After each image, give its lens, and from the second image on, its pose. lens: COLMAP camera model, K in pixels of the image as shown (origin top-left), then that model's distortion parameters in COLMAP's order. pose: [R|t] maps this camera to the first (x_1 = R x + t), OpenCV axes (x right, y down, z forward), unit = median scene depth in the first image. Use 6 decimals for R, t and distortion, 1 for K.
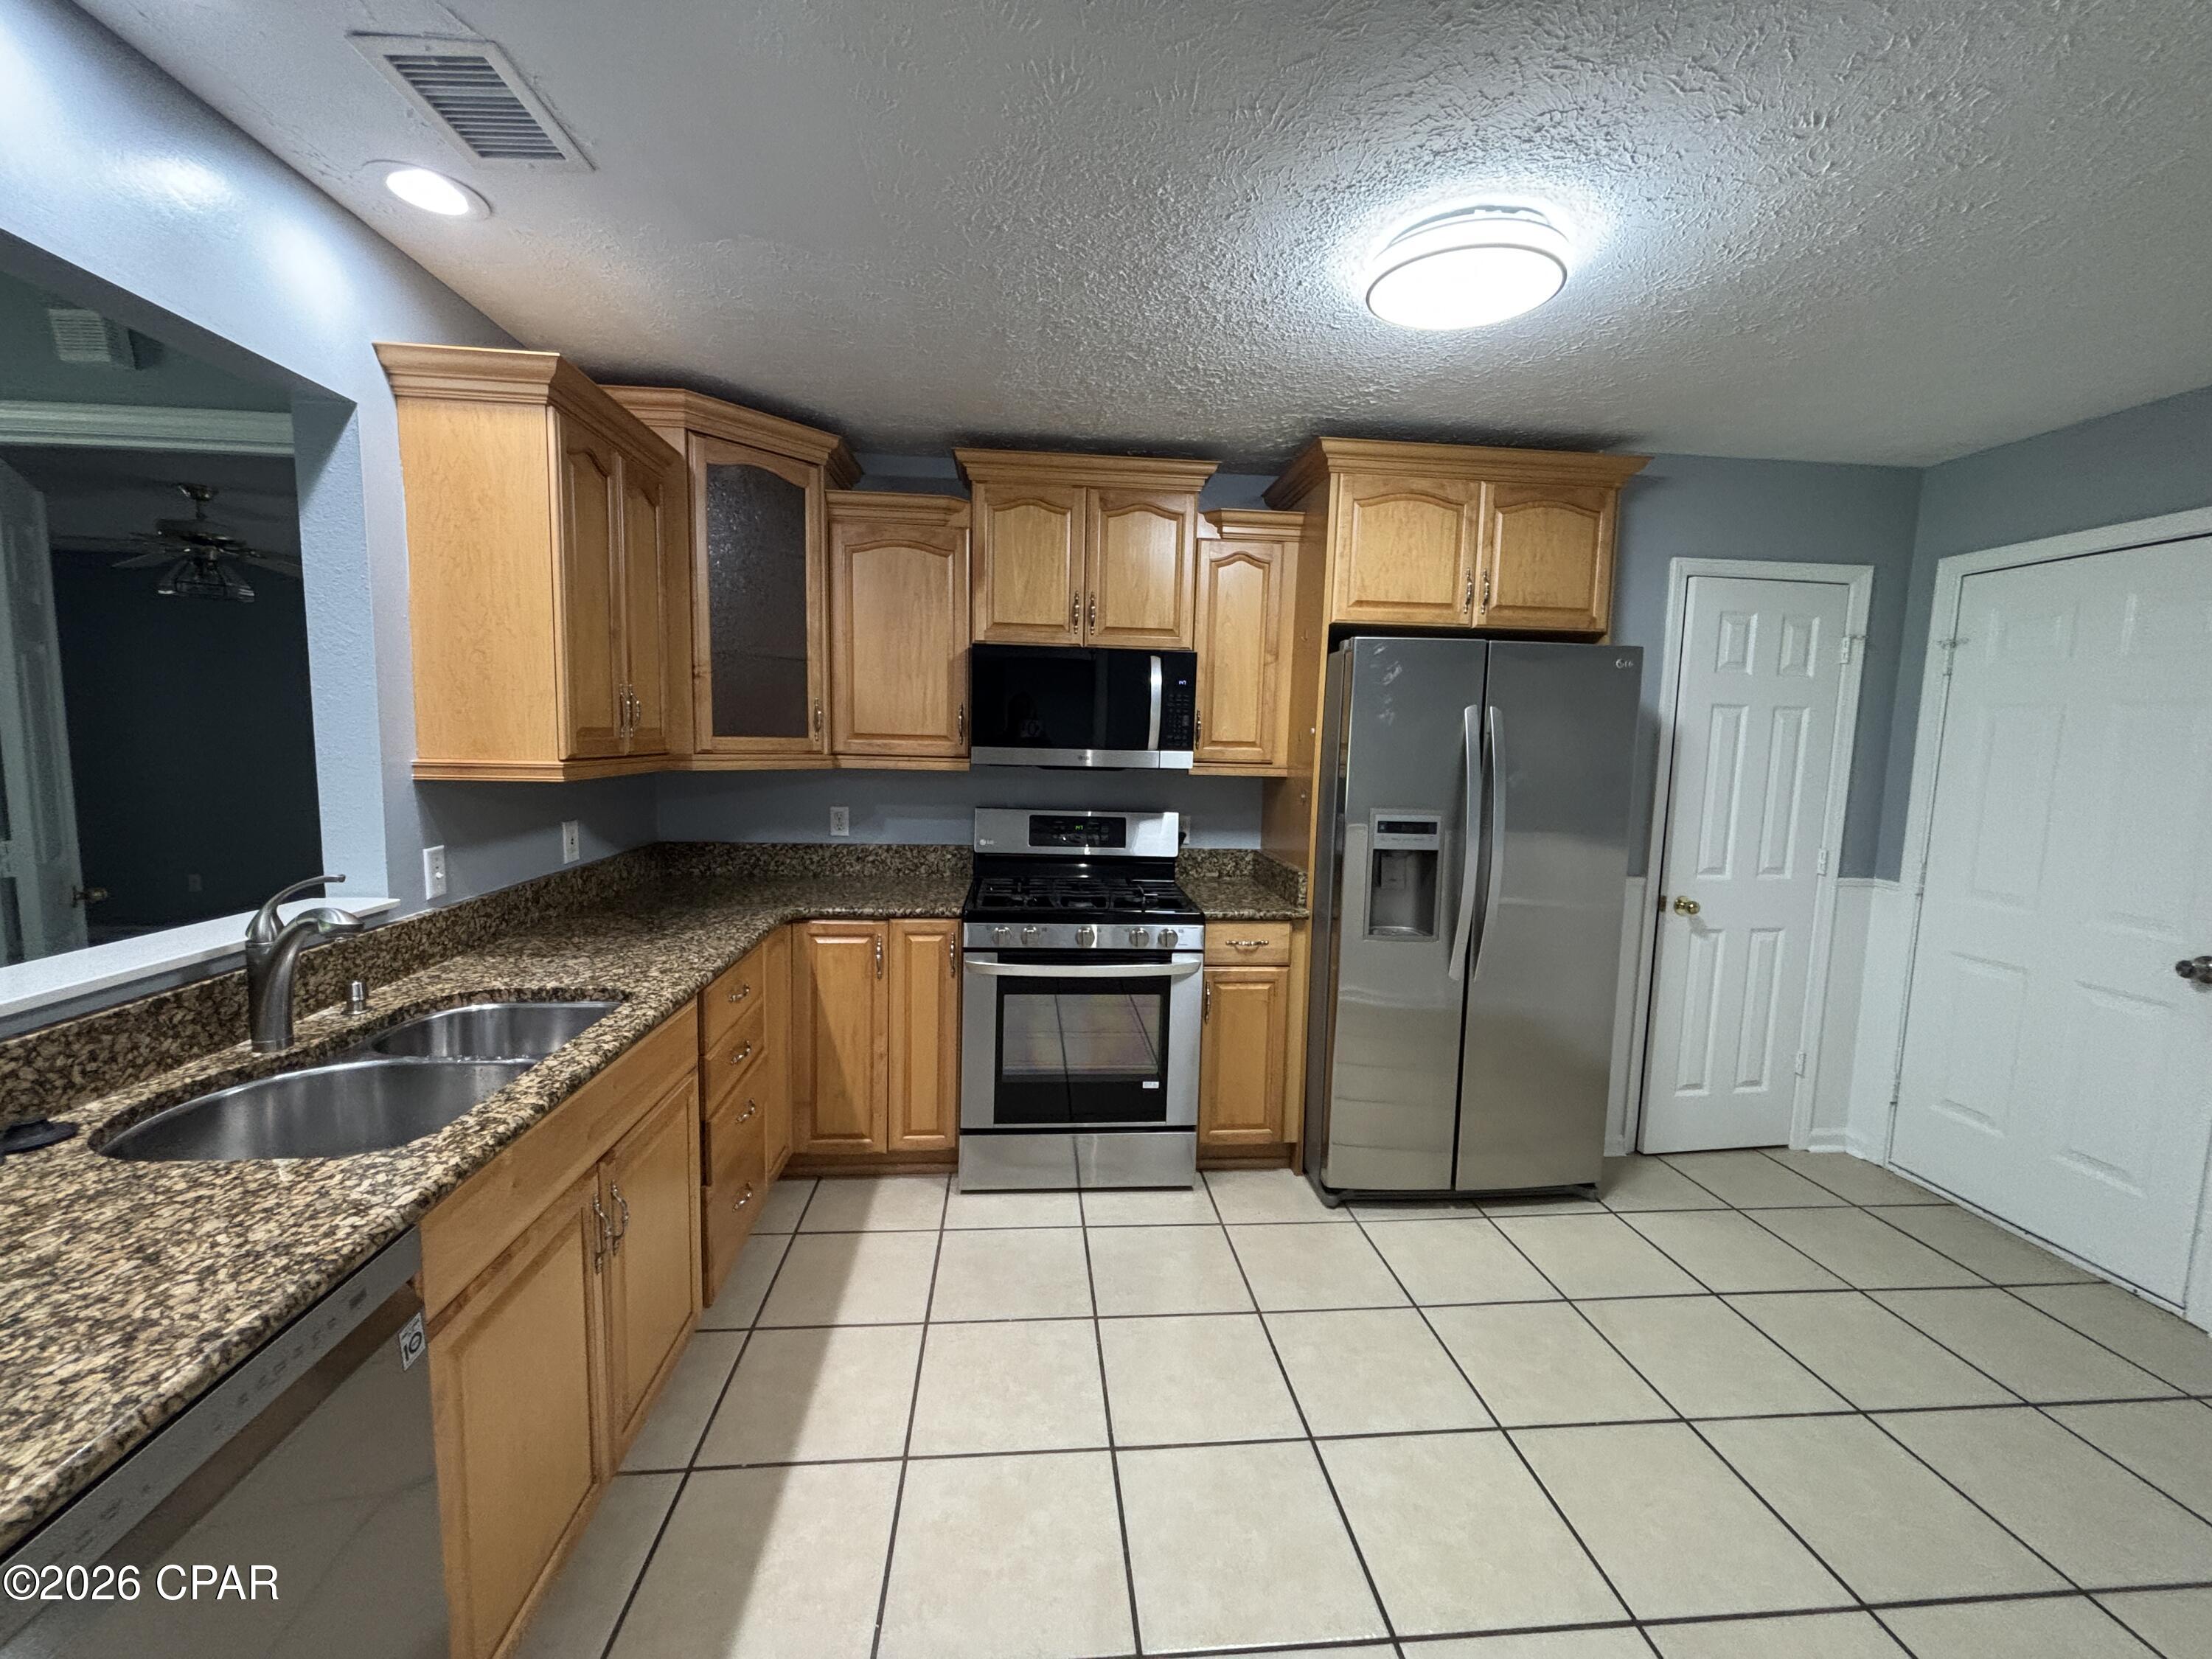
lens RADIAL K [[891.8, 0, 1105.0], [0, 891.8, 819.8], [0, 0, 1]] dist [0.002835, -0.000017]
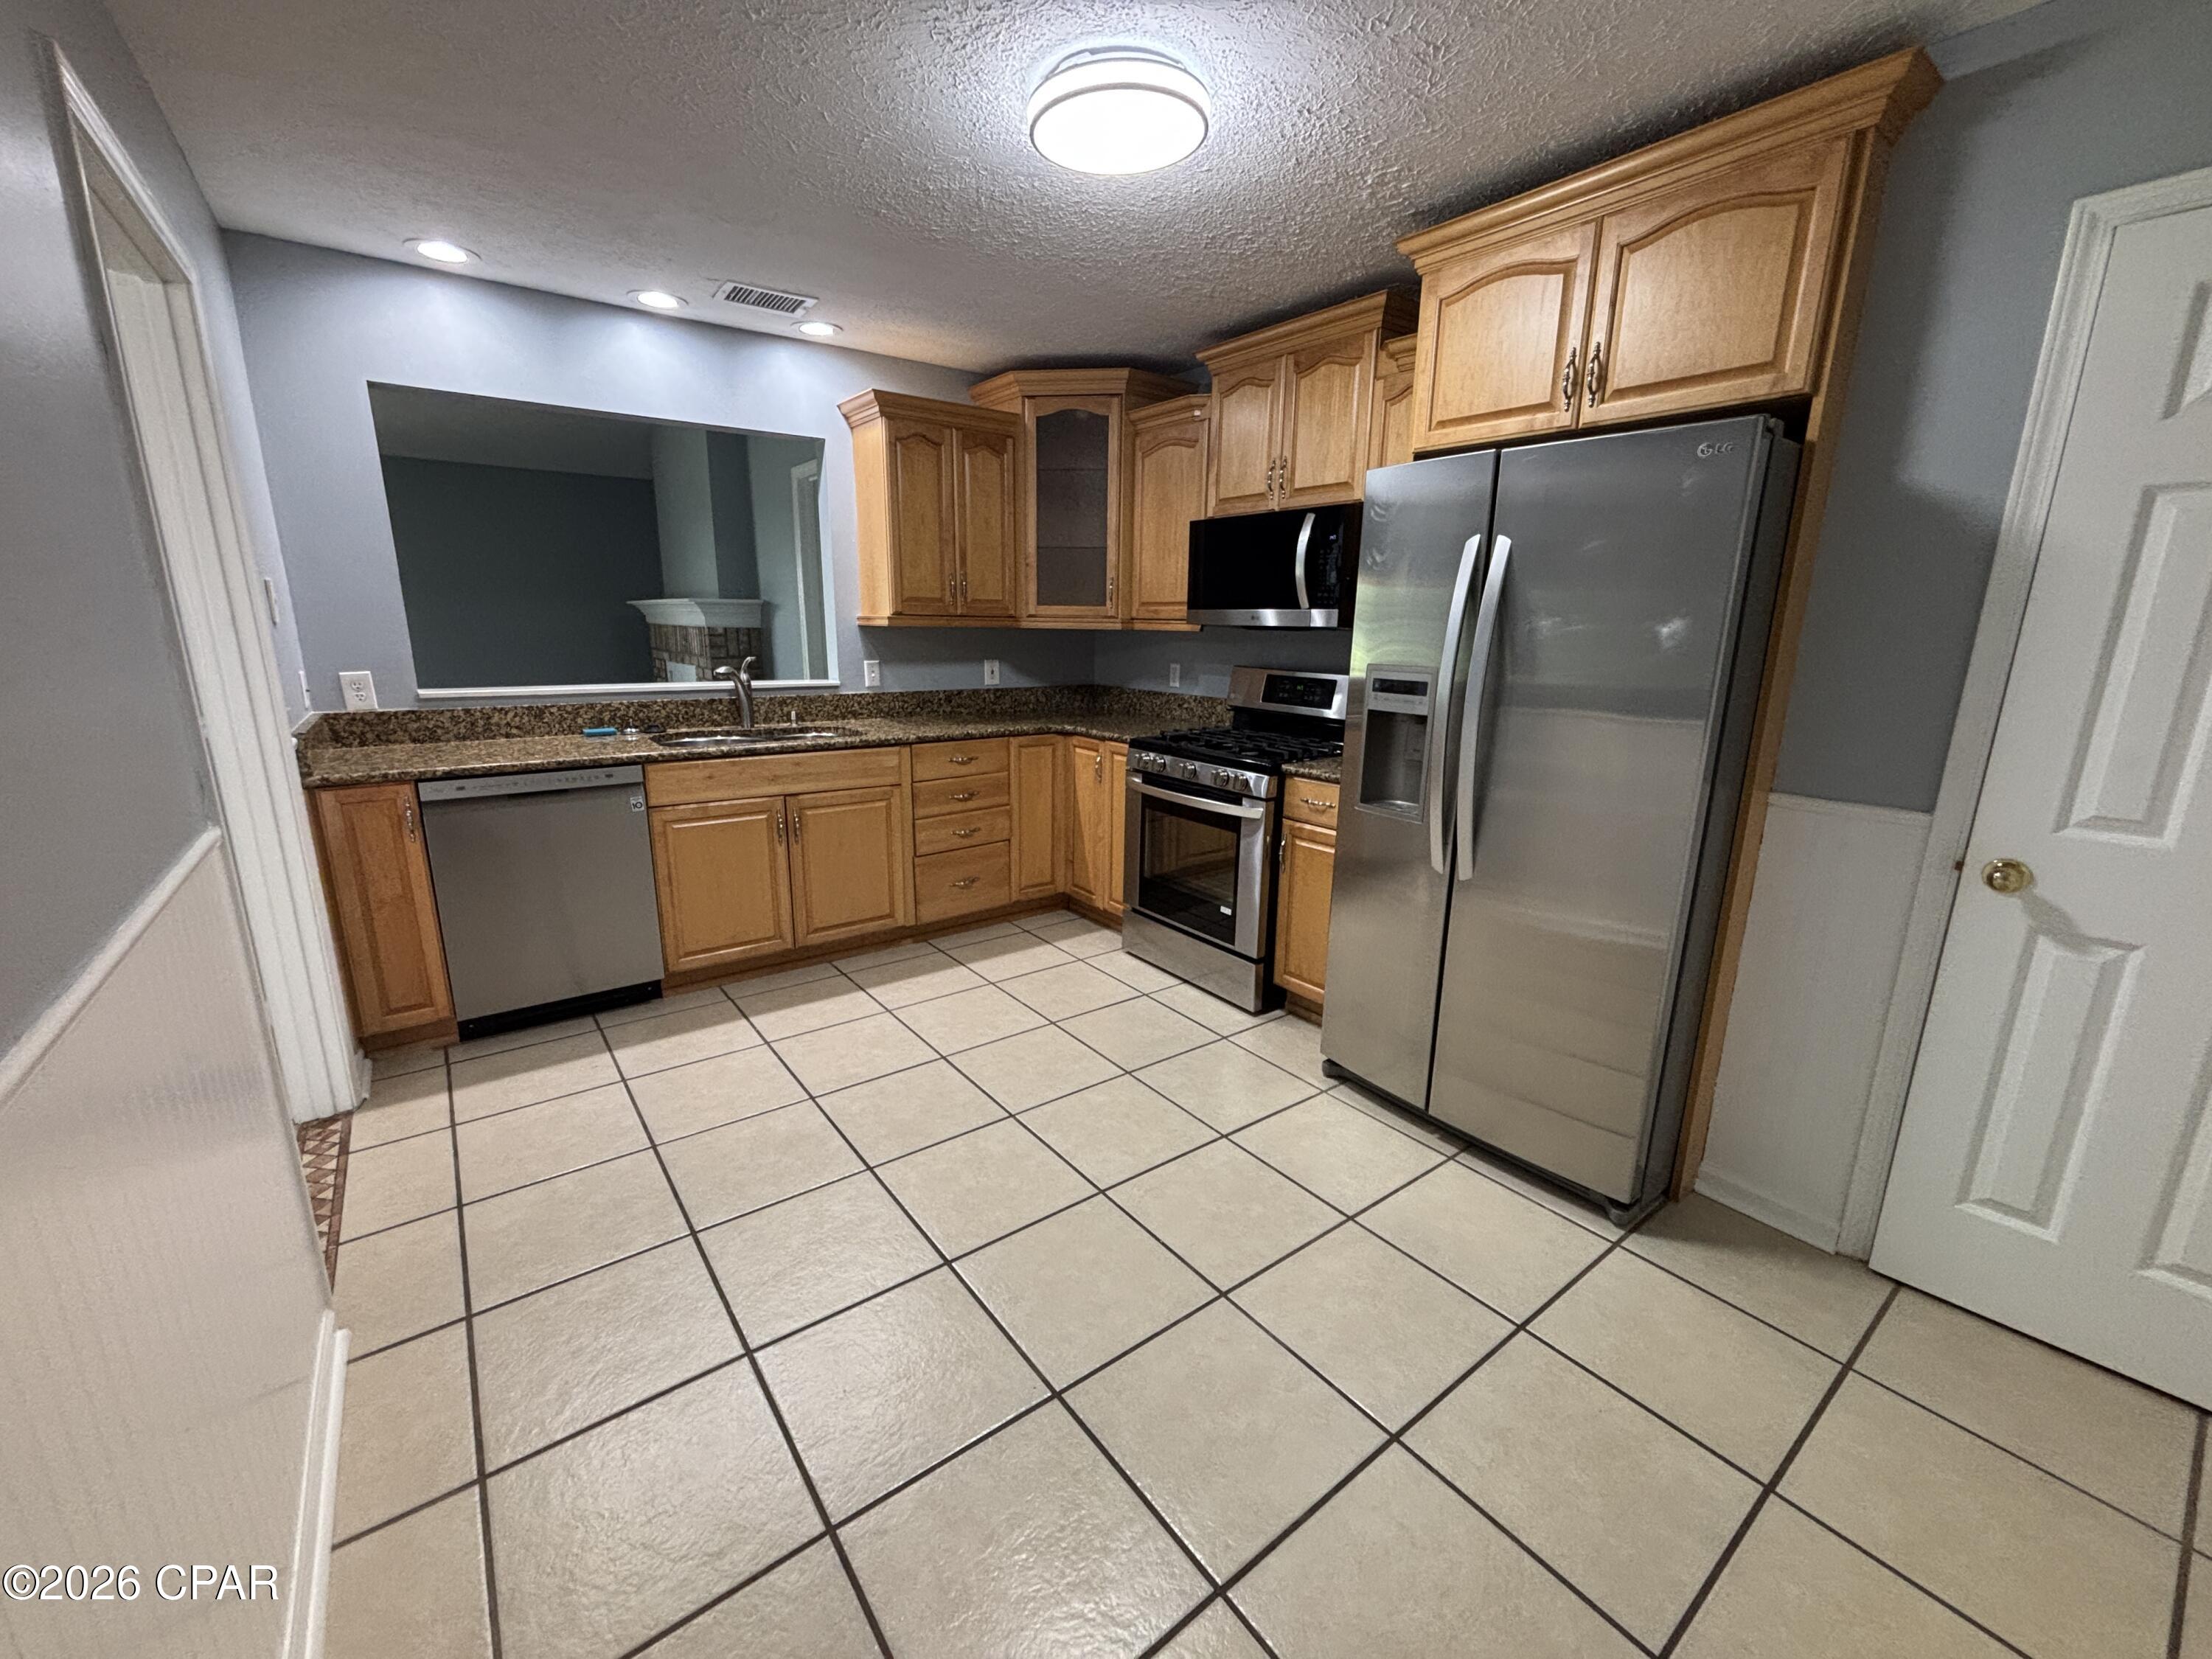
lens RADIAL K [[891.4, 0, 1105.7], [0, 891.4, 832.6], [0, 0, 1]] dist [0.001088, -0.000223]
pose [[0.528179, 0.181810, -0.829441, 0.890245], [-0.084343, 0.983212, 0.161806, 0.029653], [0.844934, -0.015505, 0.534646, 0.266881]]
